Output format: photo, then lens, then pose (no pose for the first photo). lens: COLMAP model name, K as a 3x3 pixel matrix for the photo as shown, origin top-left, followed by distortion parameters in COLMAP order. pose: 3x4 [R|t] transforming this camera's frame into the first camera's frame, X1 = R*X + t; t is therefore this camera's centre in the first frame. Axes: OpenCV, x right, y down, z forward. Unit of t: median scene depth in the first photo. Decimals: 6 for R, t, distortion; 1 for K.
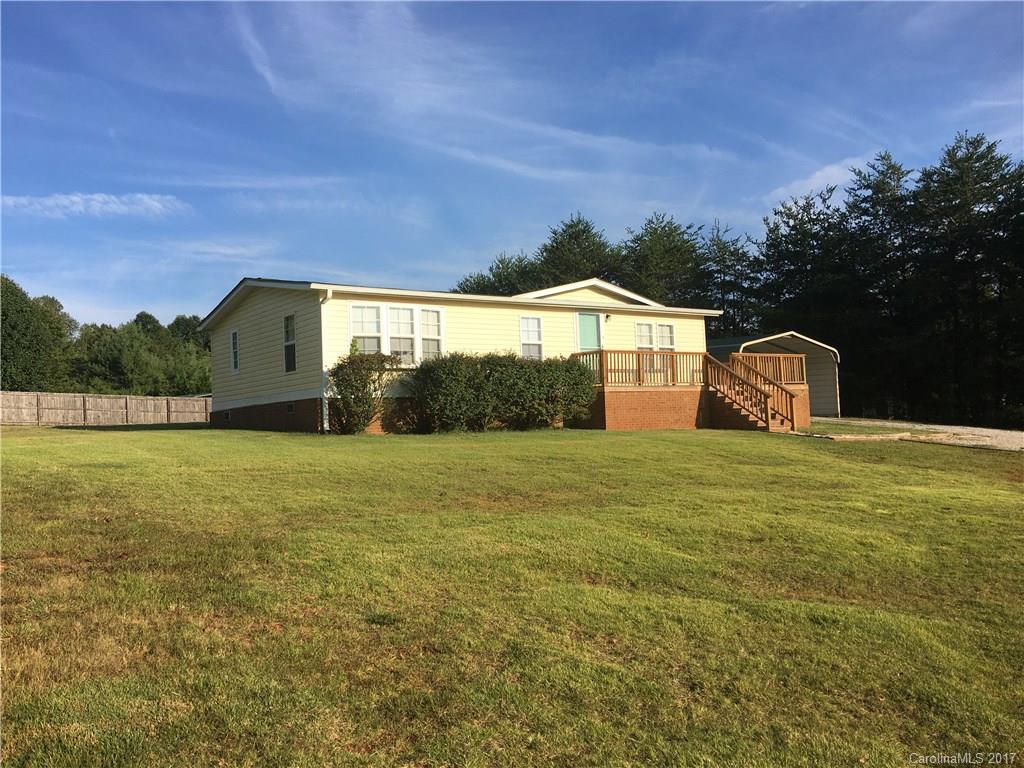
lens RADIAL K [[859.8, 0, 512.0], [0, 859.8, 384.0], [0, 0, 1]] dist [0.078055, -0.111674]
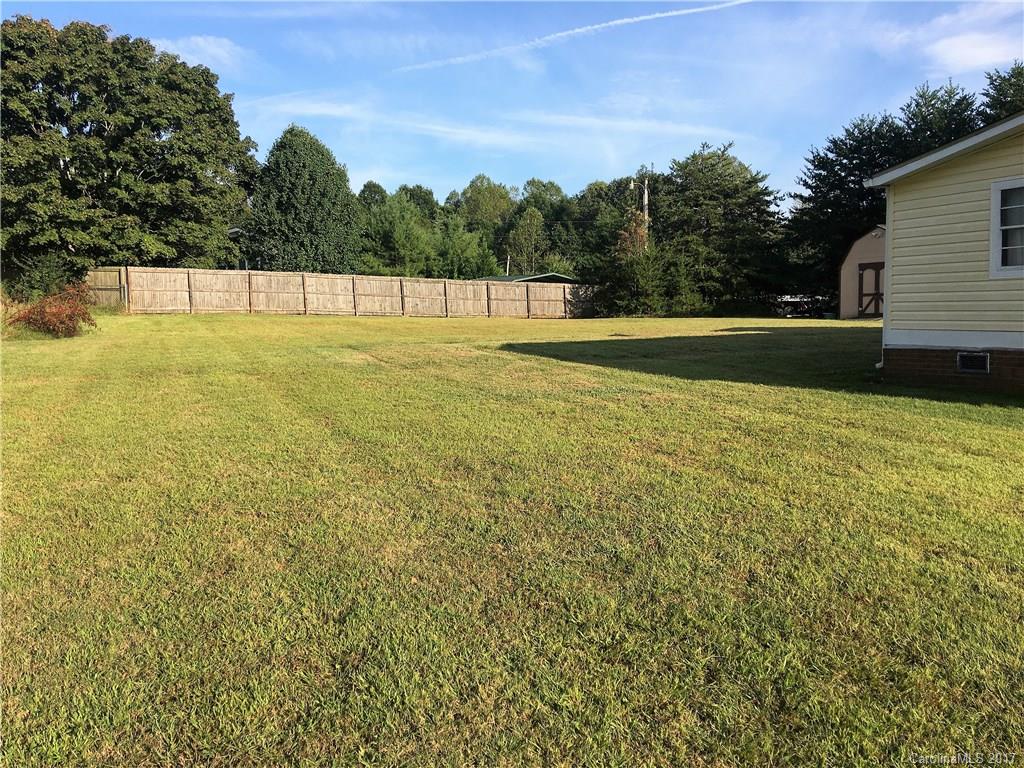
lens RADIAL K [[859.8, 0, 512.0], [0, 859.8, 384.0], [0, 0, 1]] dist [0.078055, -0.111674]
pose [[0.979189, 0.037954, -0.199372, -0.475517], [-0.008348, 0.989059, 0.147287, -0.021097], [0.202780, -0.142557, 0.968792, 0.460529]]
